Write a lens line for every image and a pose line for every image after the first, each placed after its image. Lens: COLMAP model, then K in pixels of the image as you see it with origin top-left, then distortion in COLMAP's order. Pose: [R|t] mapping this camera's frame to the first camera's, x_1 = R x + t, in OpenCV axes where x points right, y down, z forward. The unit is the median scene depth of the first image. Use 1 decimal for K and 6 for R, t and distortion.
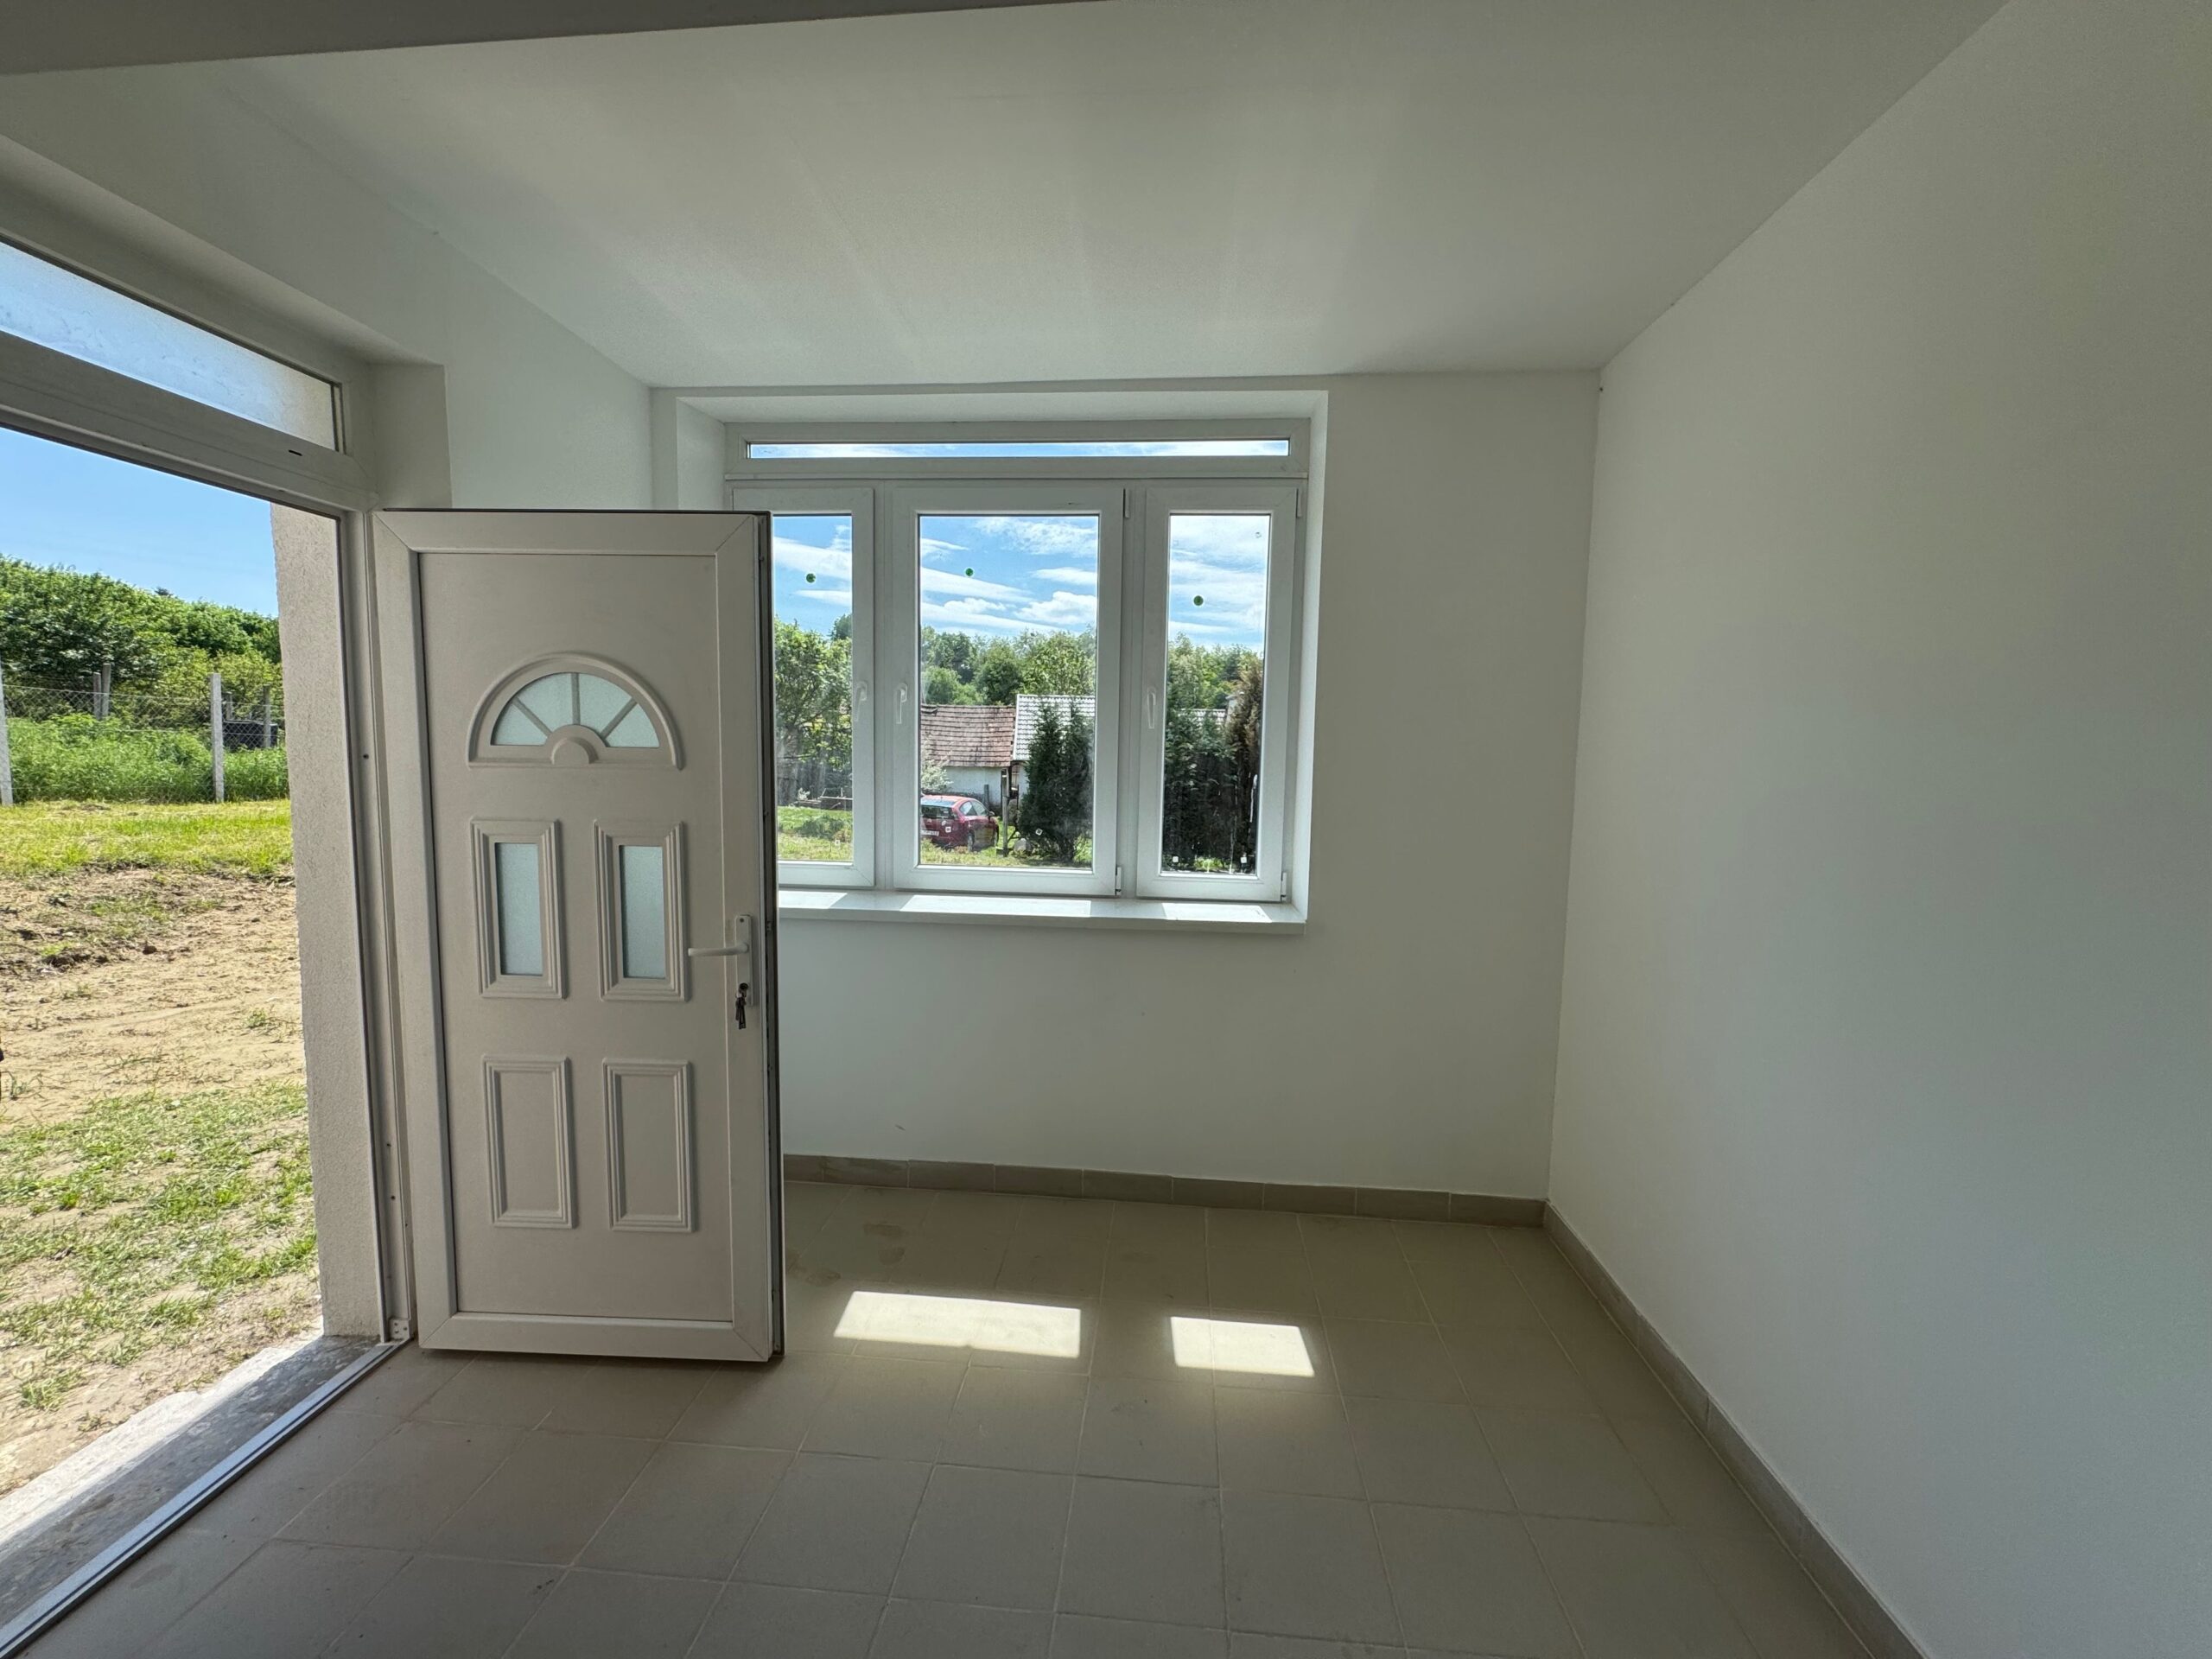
lens RADIAL K [[884.8, 0, 1106.5], [0, 884.8, 830.9], [0, 0, 1]] dist [0.001735, -0.000994]
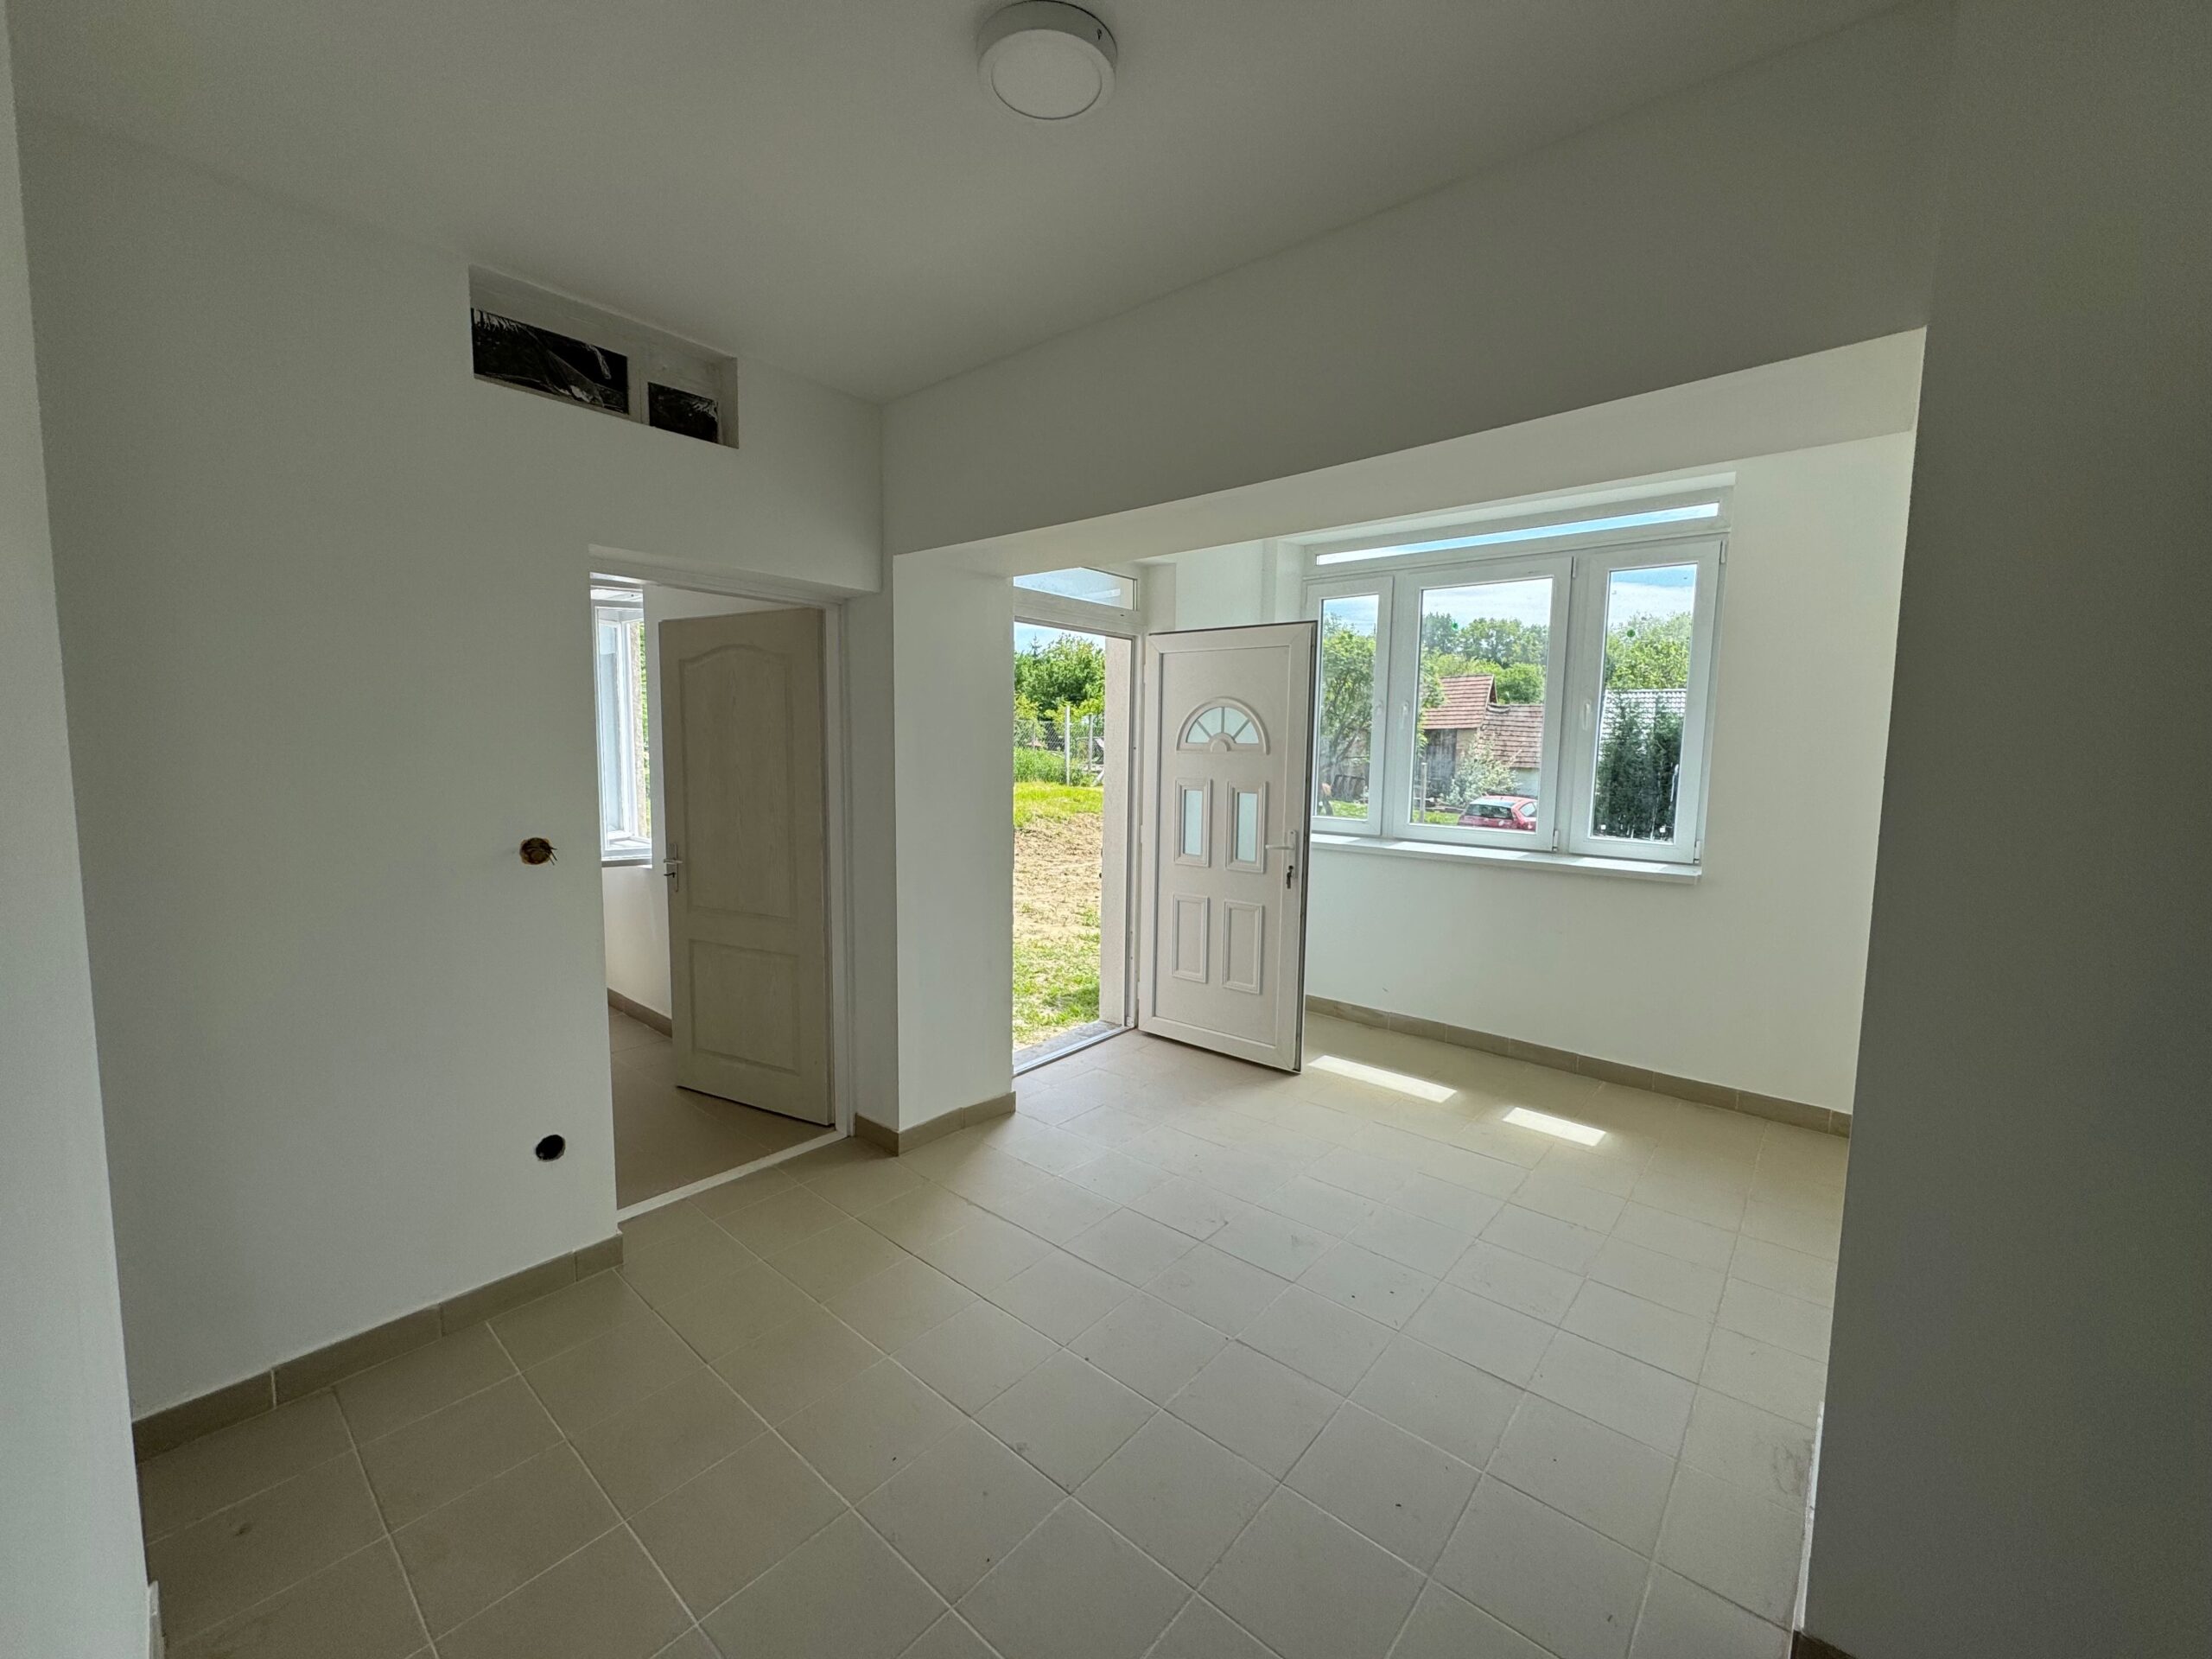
lens RADIAL K [[884.8, 0, 1100.8], [0, 884.8, 829.4], [0, 0, 1]] dist [0.001735, -0.000994]
pose [[0.808028, 0.052933, -0.586761, 0.357818], [-0.054701, 0.998394, 0.014739, 0.082355], [0.586599, 0.020187, 0.809626, -0.757670]]
